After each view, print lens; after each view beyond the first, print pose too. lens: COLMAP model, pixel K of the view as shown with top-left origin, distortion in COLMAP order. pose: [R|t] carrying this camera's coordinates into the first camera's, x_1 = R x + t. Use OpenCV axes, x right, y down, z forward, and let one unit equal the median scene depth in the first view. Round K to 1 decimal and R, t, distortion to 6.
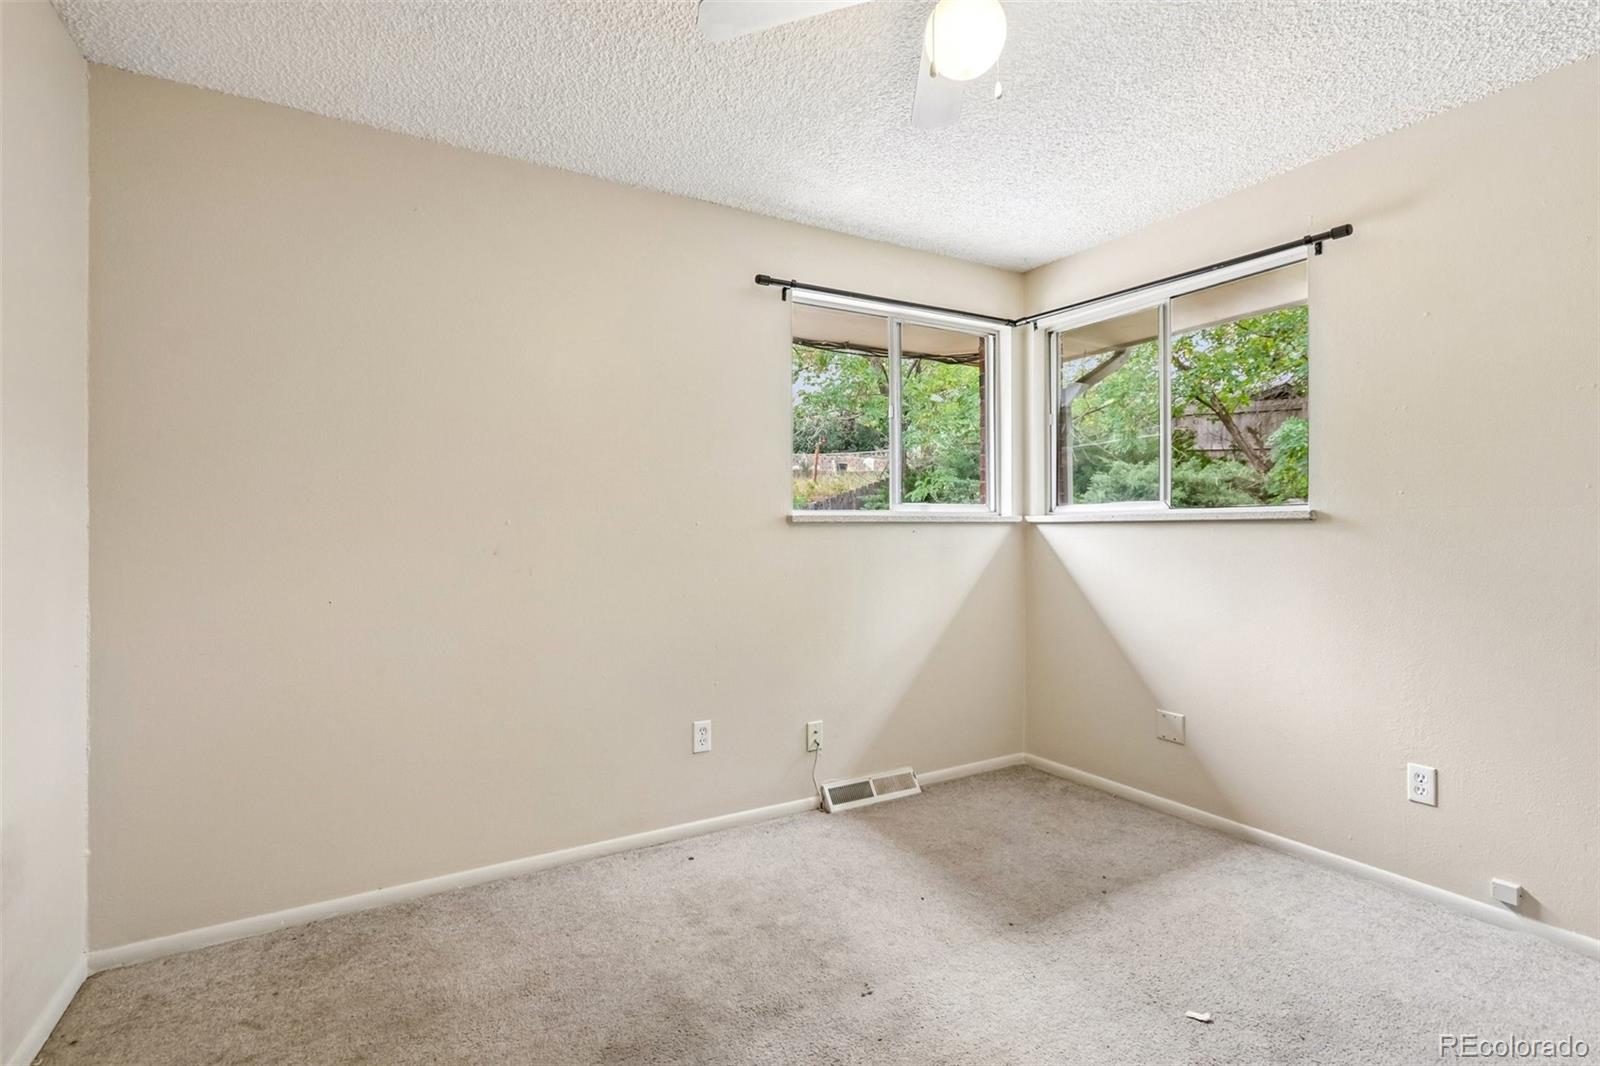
lens RADIAL K [[774.3, 0, 802.5], [0, 774.3, 529.0], [0, 0, 1]] dist [-0.006118, -0.000522]
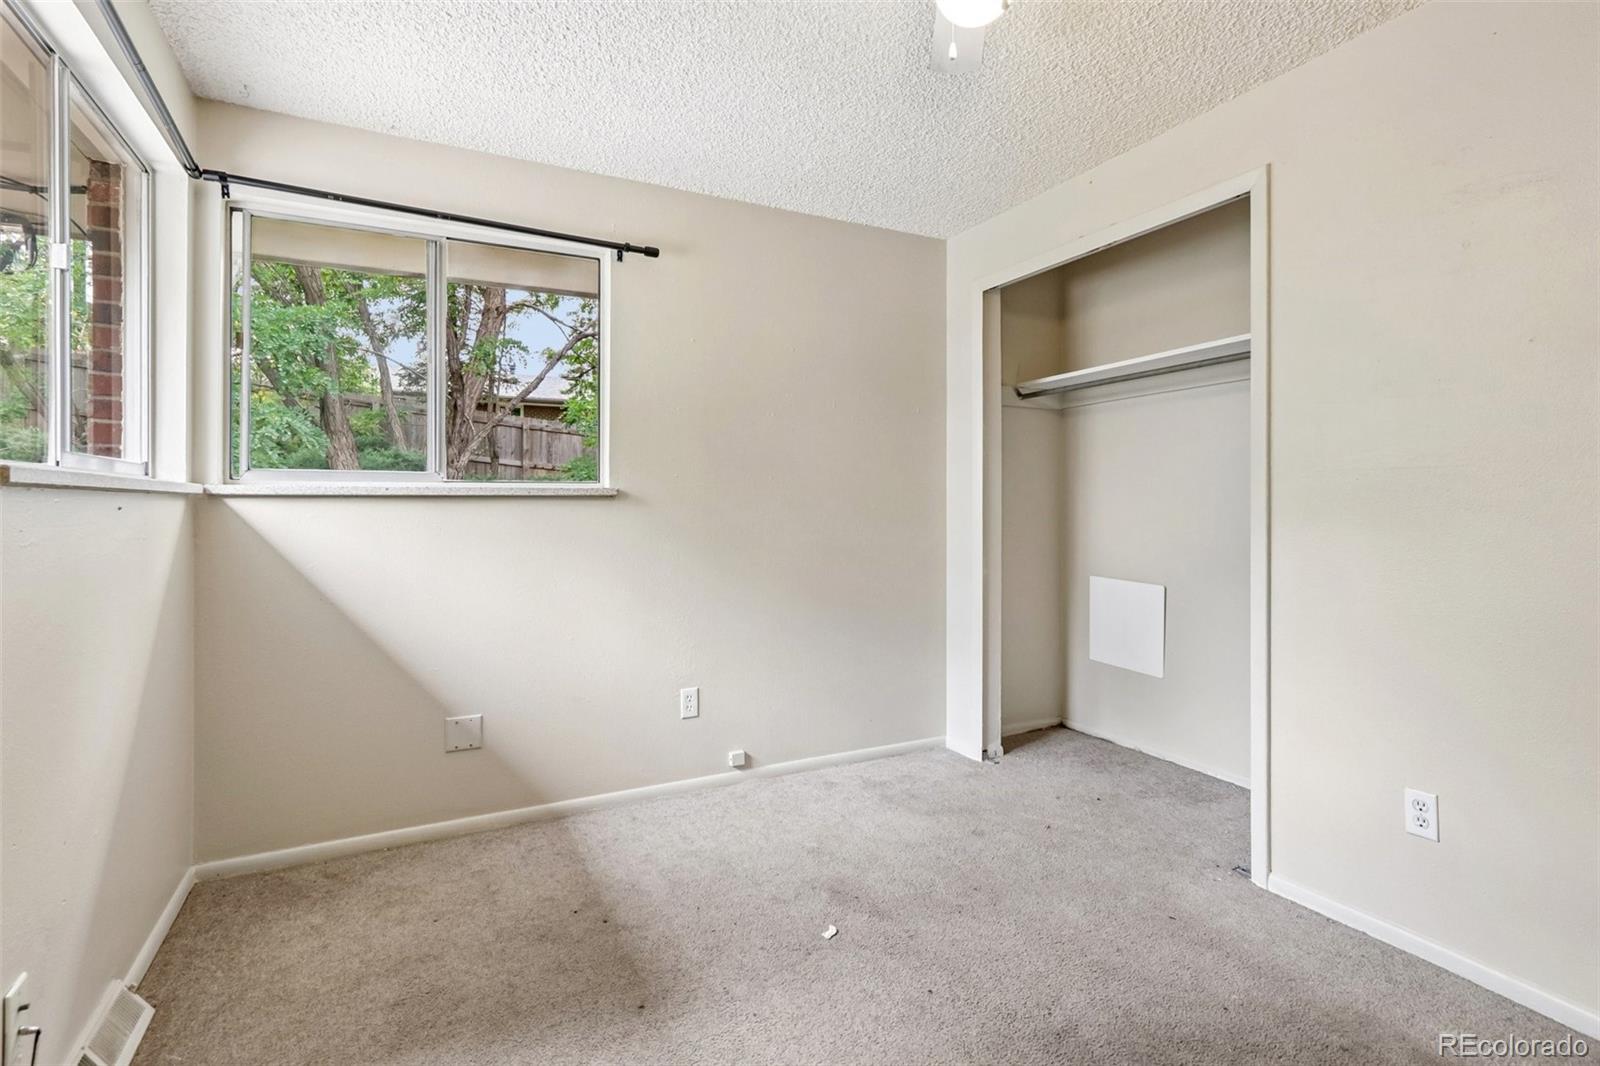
lens RADIAL K [[774.3, 0, 773.8], [0, 774.3, 500.1], [0, 0, 1]] dist [-0.006118, -0.000522]
pose [[0.050872, 0.012333, 0.998629, -0.389931], [0.002084, 0.999920, -0.012455, 0.006354], [-0.998703, 0.002714, 0.050843, 0.631854]]
